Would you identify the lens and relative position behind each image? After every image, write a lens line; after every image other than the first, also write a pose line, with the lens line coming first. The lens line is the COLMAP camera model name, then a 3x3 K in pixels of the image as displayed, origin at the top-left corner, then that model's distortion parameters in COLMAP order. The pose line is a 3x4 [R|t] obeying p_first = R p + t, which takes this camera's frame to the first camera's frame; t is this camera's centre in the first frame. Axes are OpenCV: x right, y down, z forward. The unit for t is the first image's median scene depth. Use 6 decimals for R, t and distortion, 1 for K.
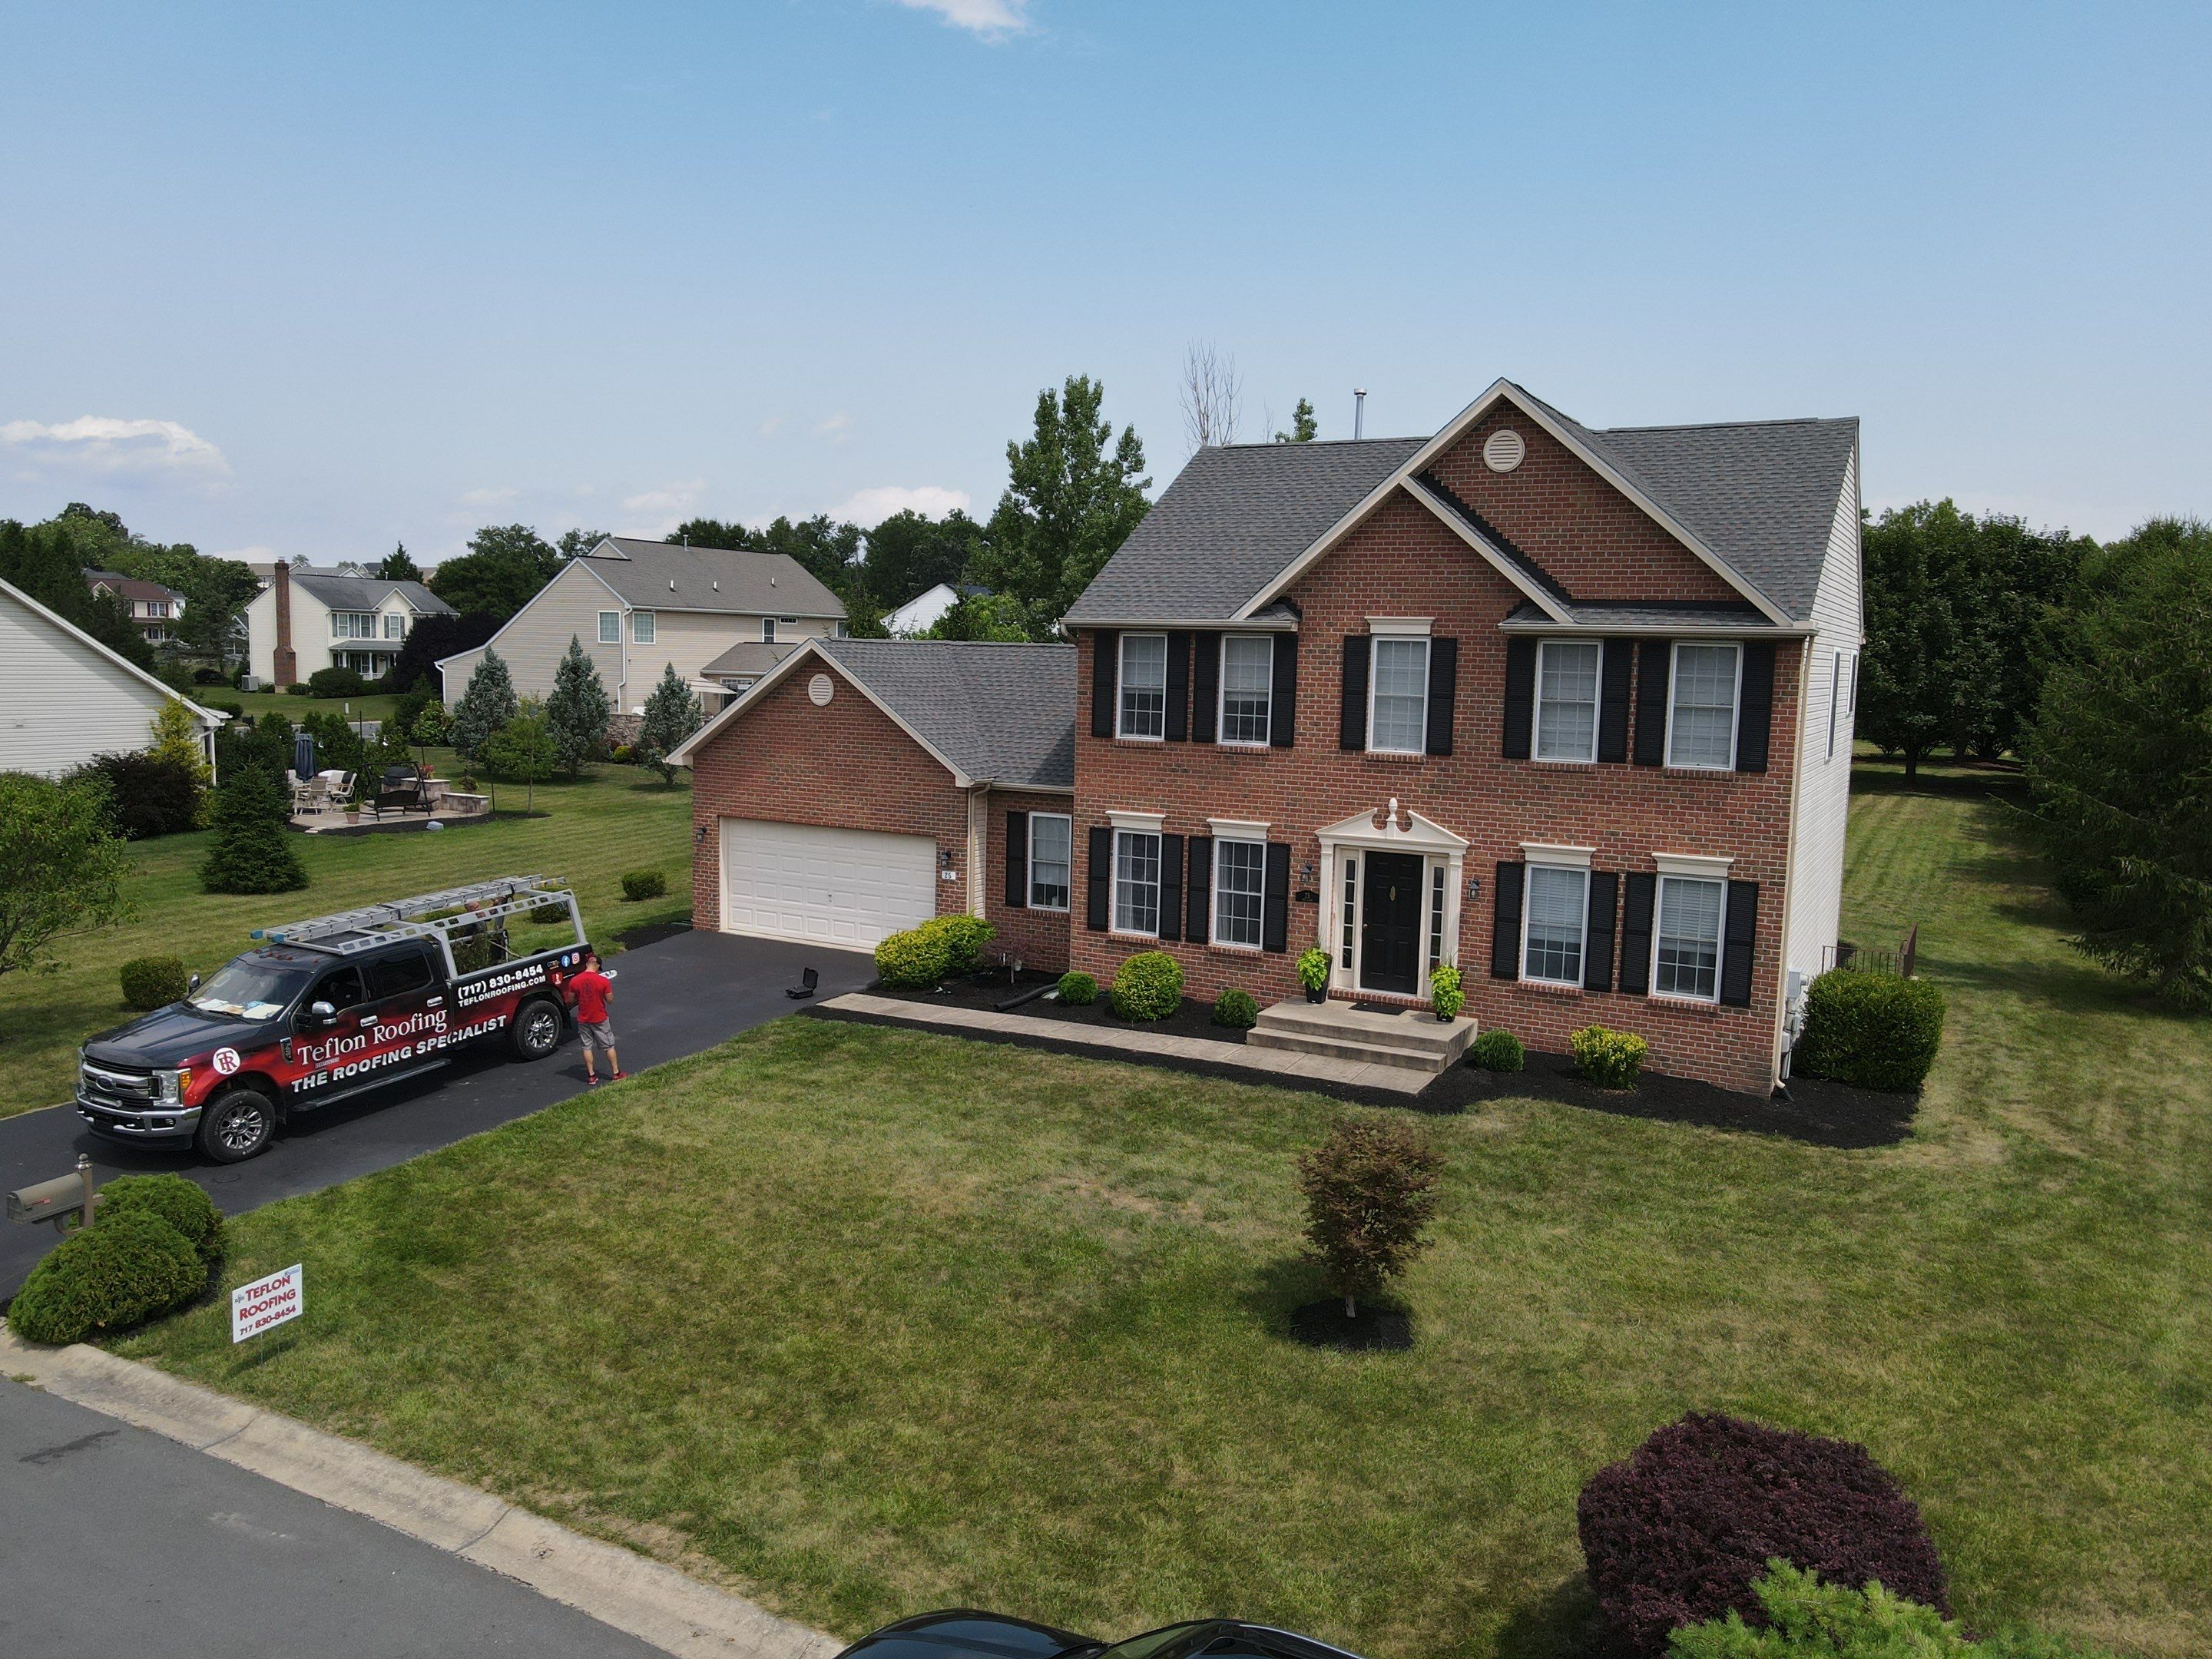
lens RADIAL K [[1625.3, 0, 1098.2], [0, 1625.3, 837.6], [0, 0, 1]] dist [0.003563, 0.021382]
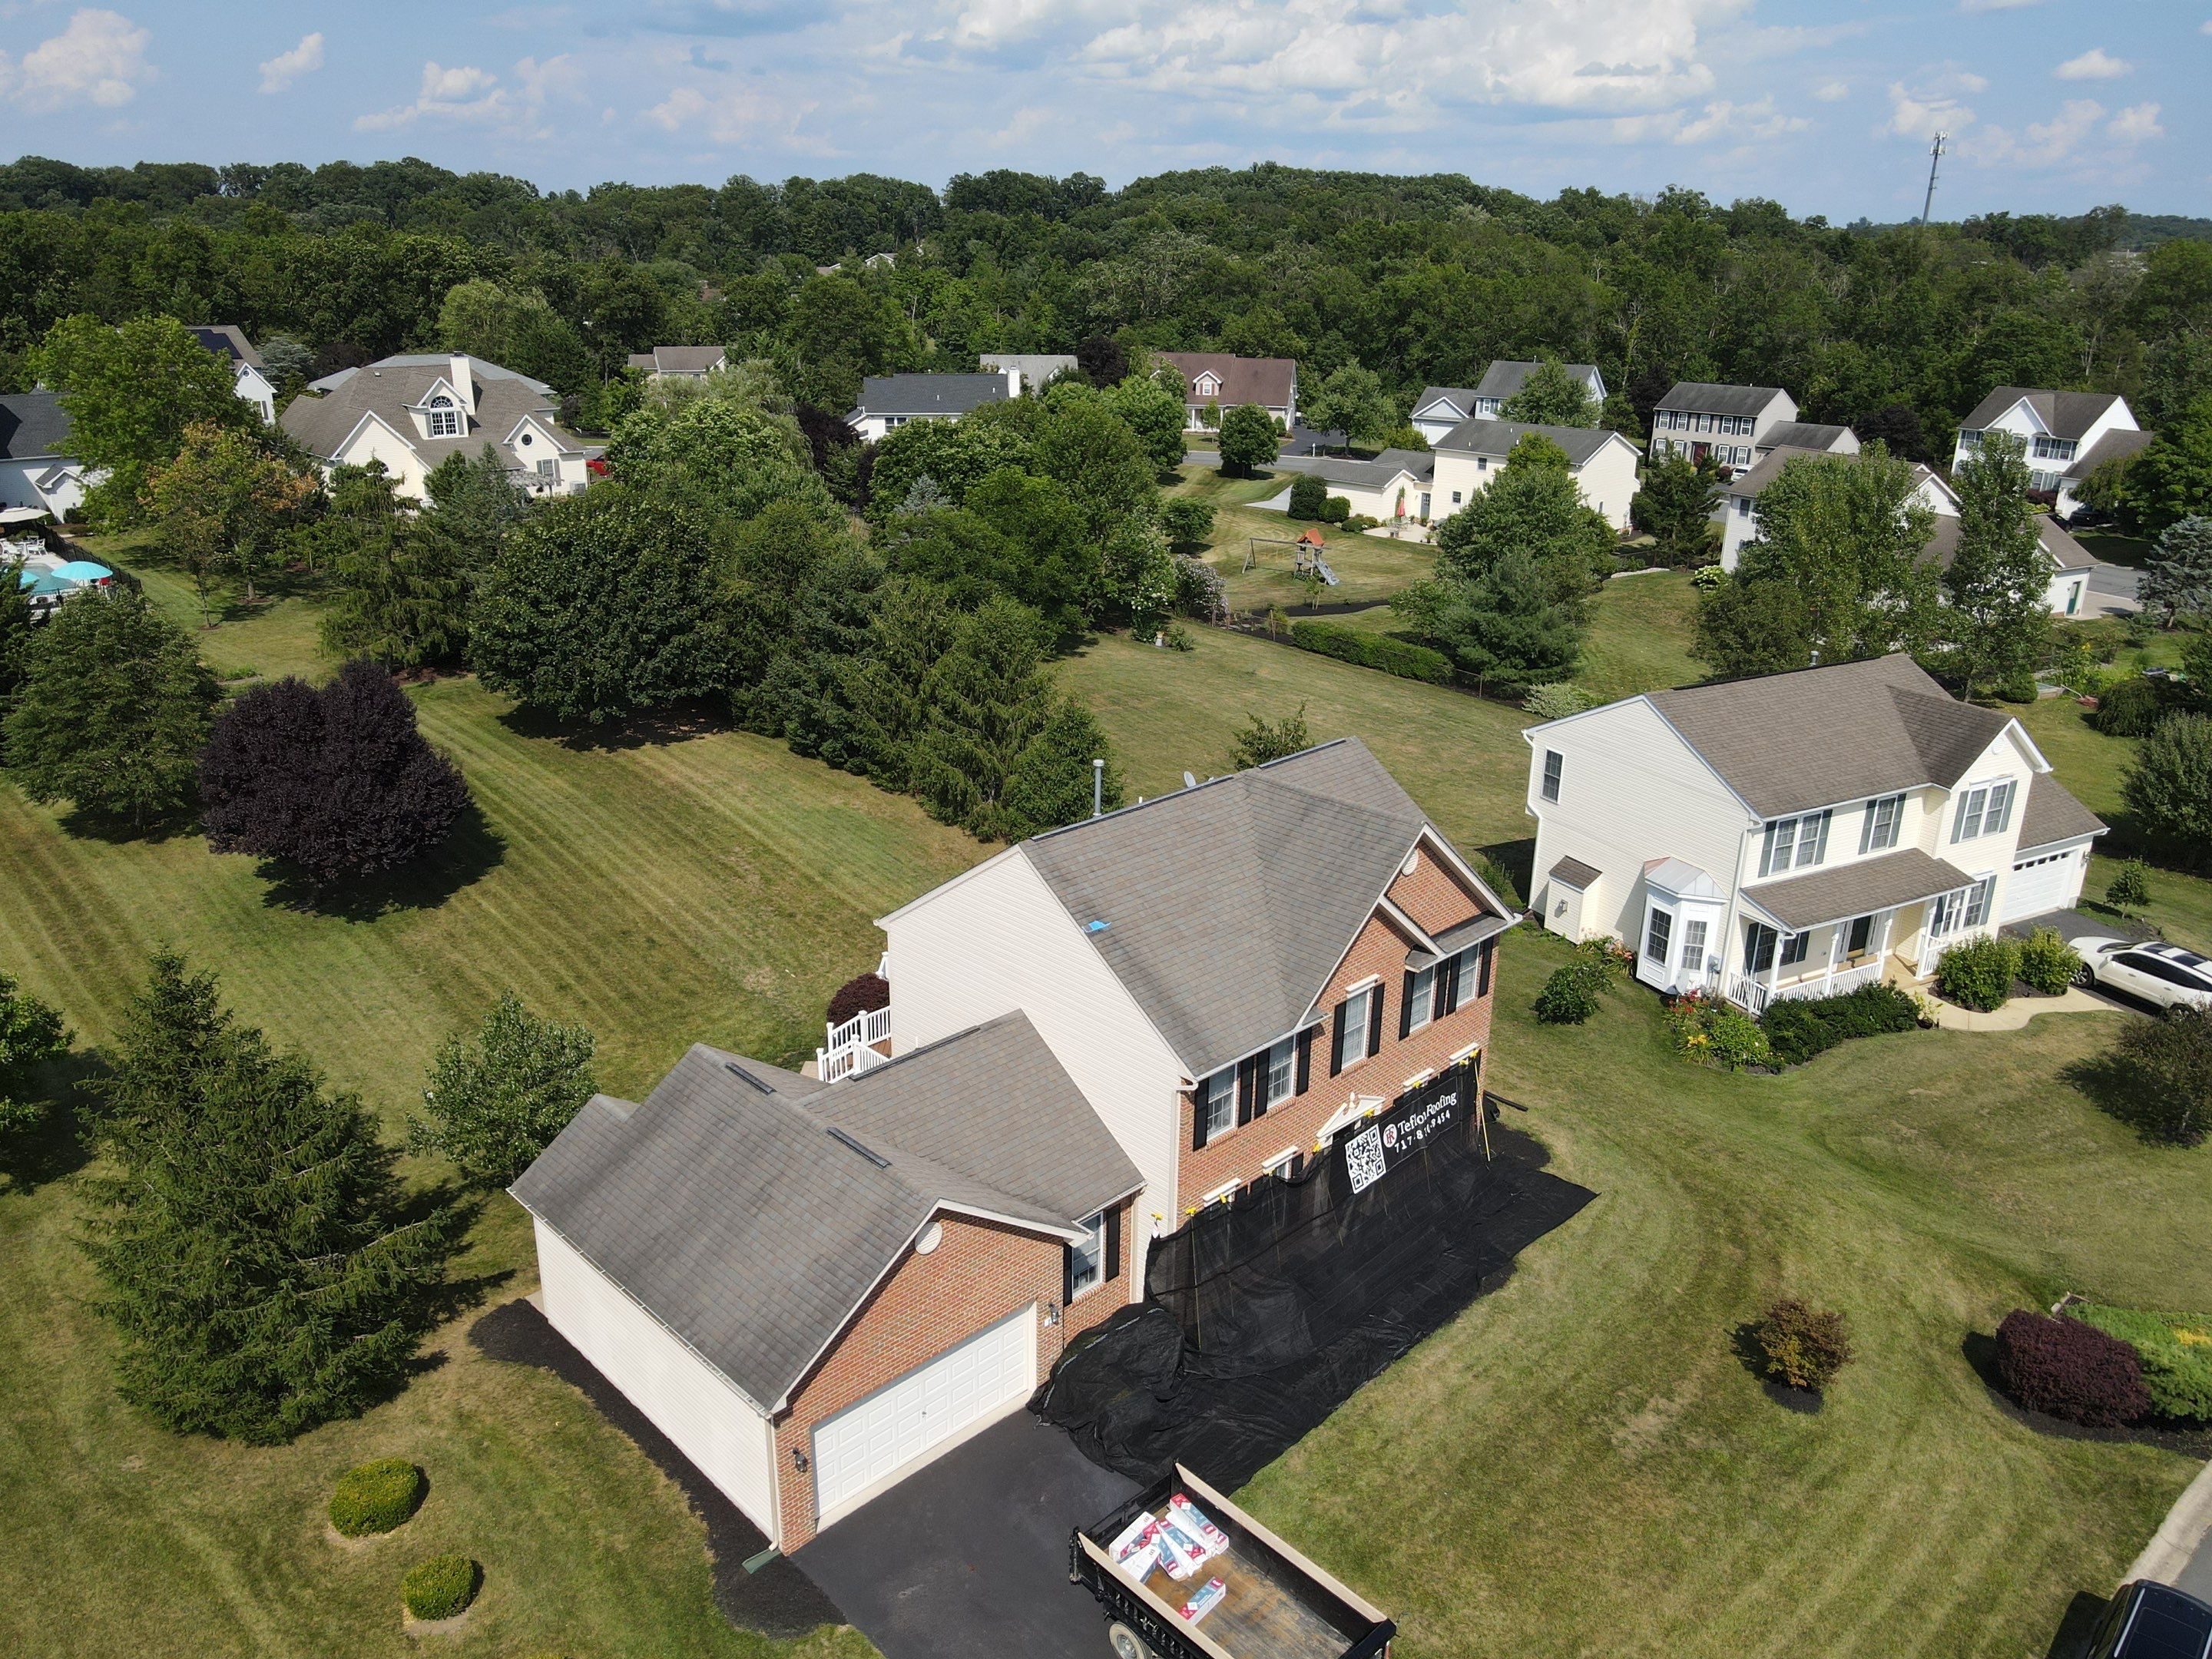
lens RADIAL K [[1625.3, 0, 1102.8], [0, 1625.3, 836.4], [0, 0, 1]] dist [0.003563, 0.021382]
pose [[0.282201, -0.352792, 0.892133, -1.070020], [0.102487, 0.935694, 0.337599, -0.731739], [-0.953865, -0.003838, 0.300210, 0.752811]]
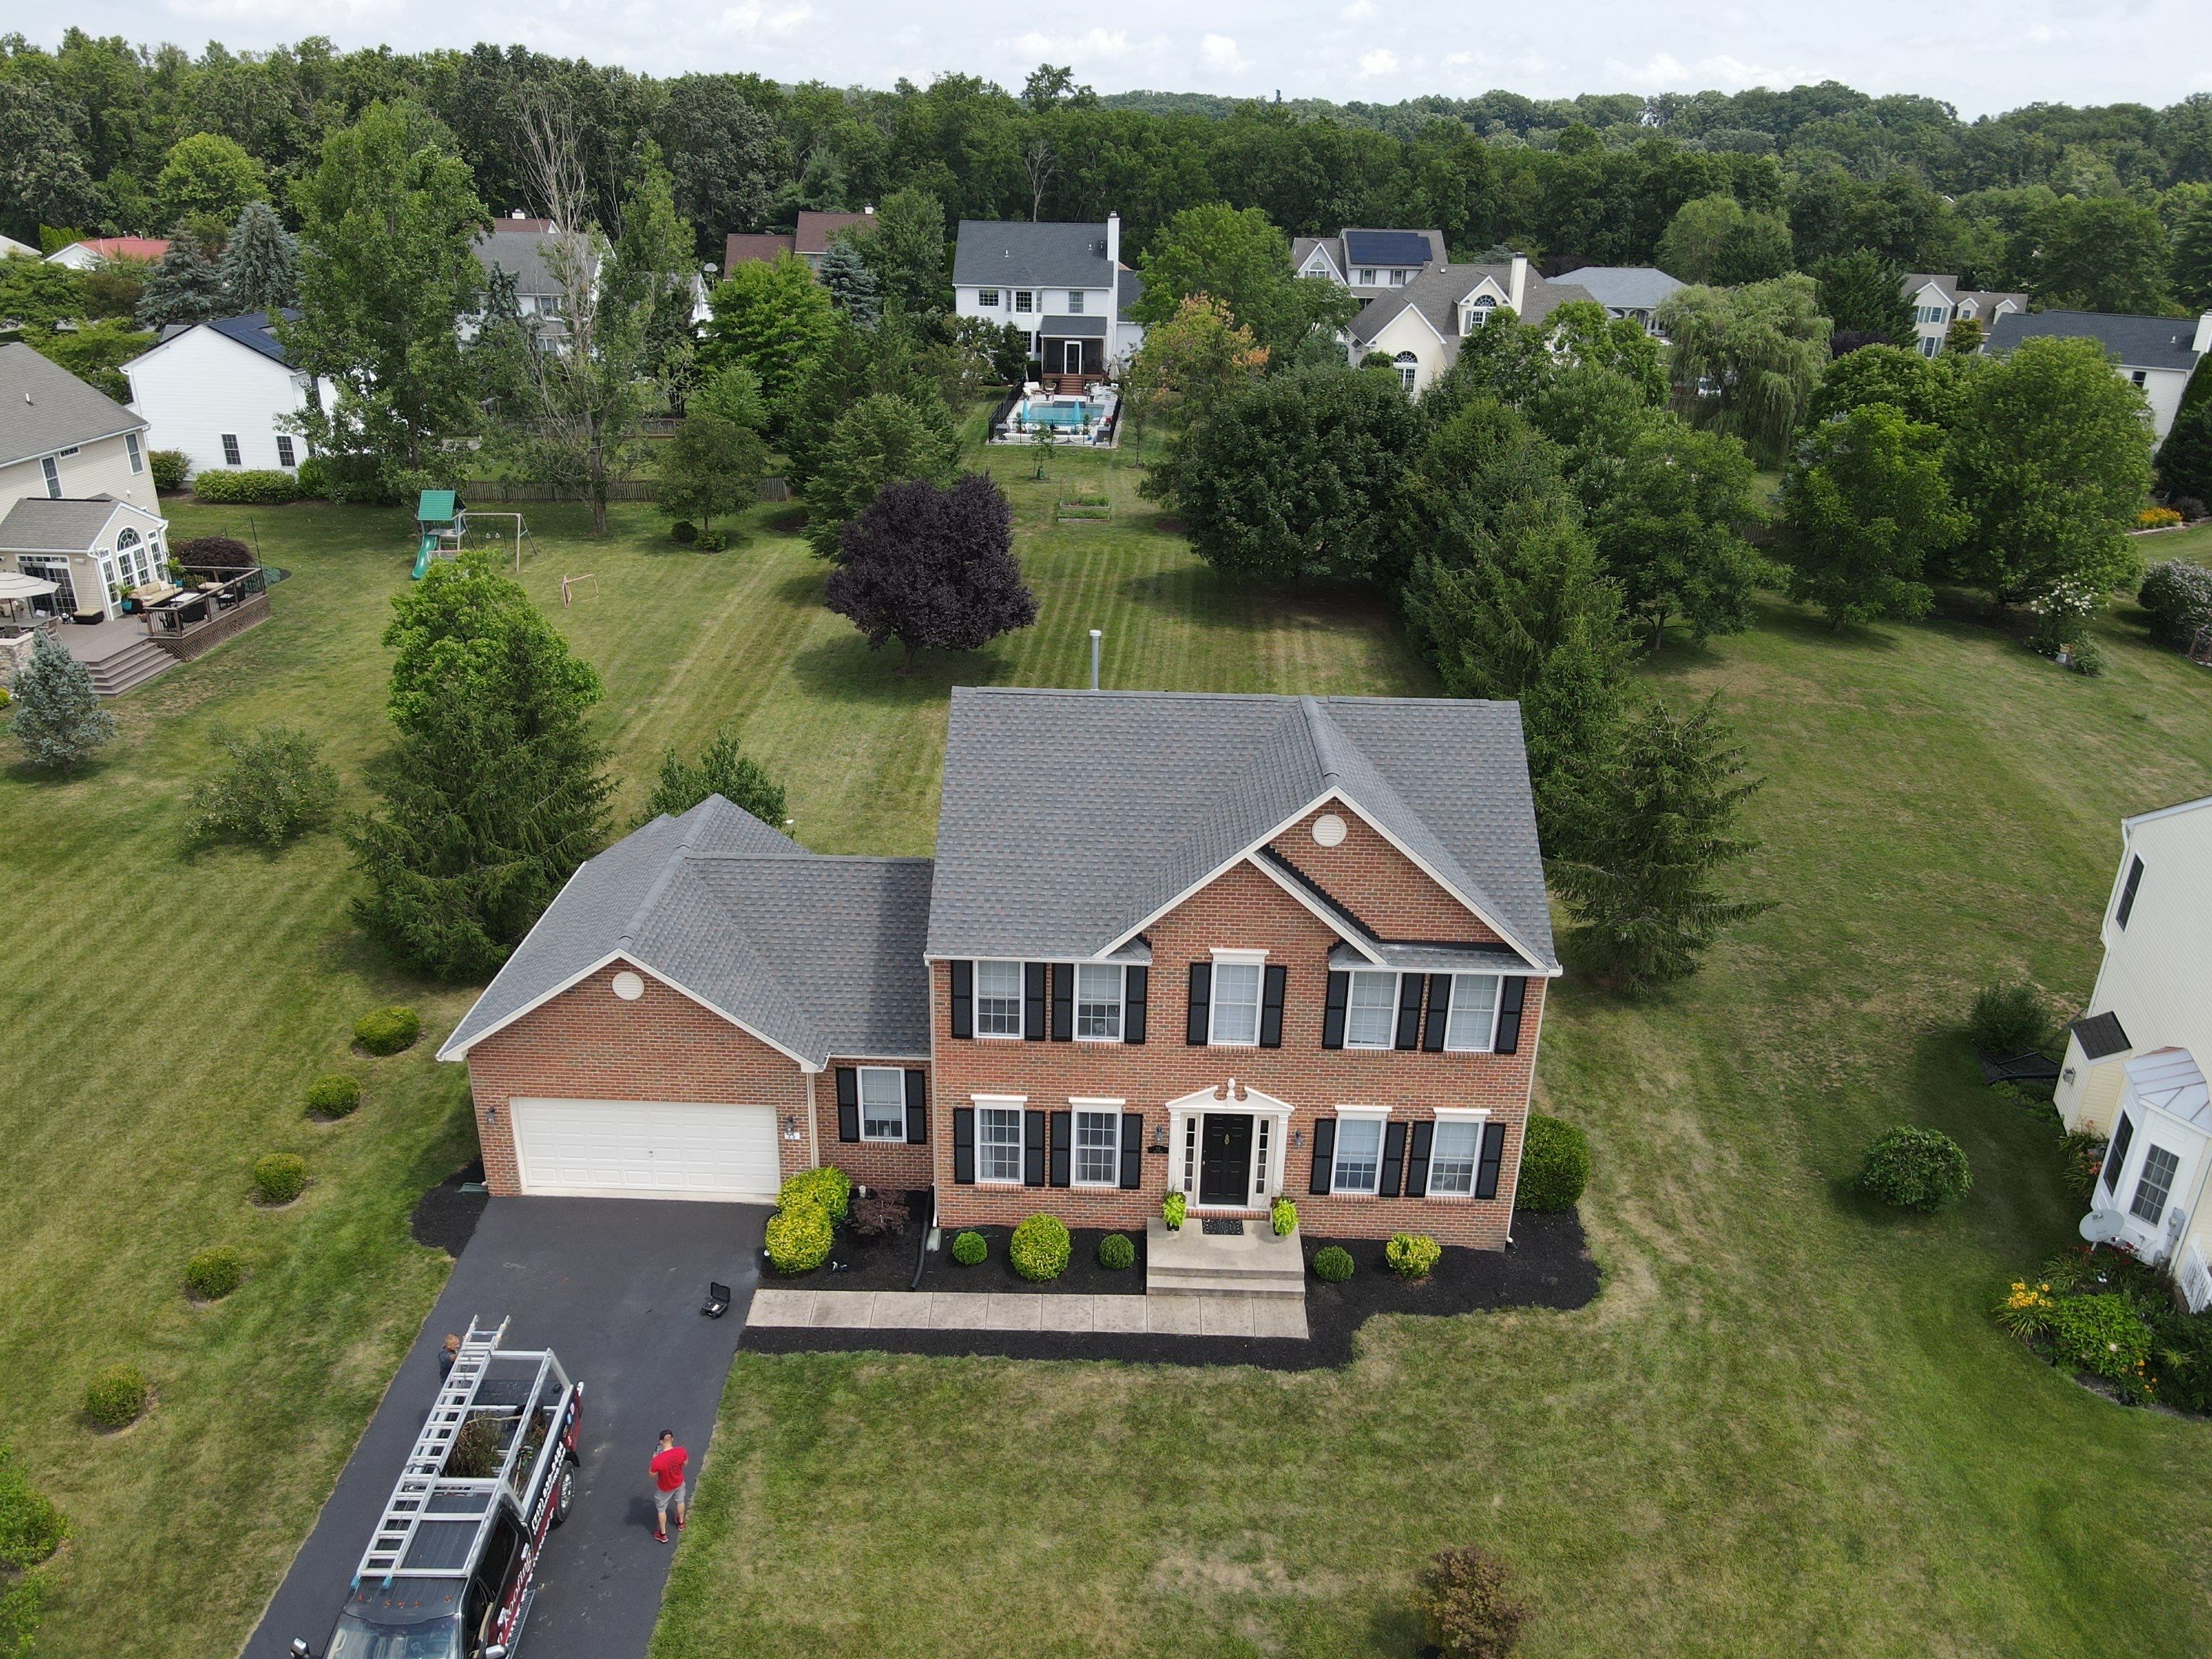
lens RADIAL K [[1625.3, 0, 1098.9], [0, 1625.3, 835.0], [0, 0, 1]] dist [0.003563, 0.021382]
pose [[0.883270, -0.189441, 0.428889, -0.392598], [0.053287, 0.949373, 0.309600, -0.571456], [-0.465827, -0.250607, 0.848647, 0.040001]]
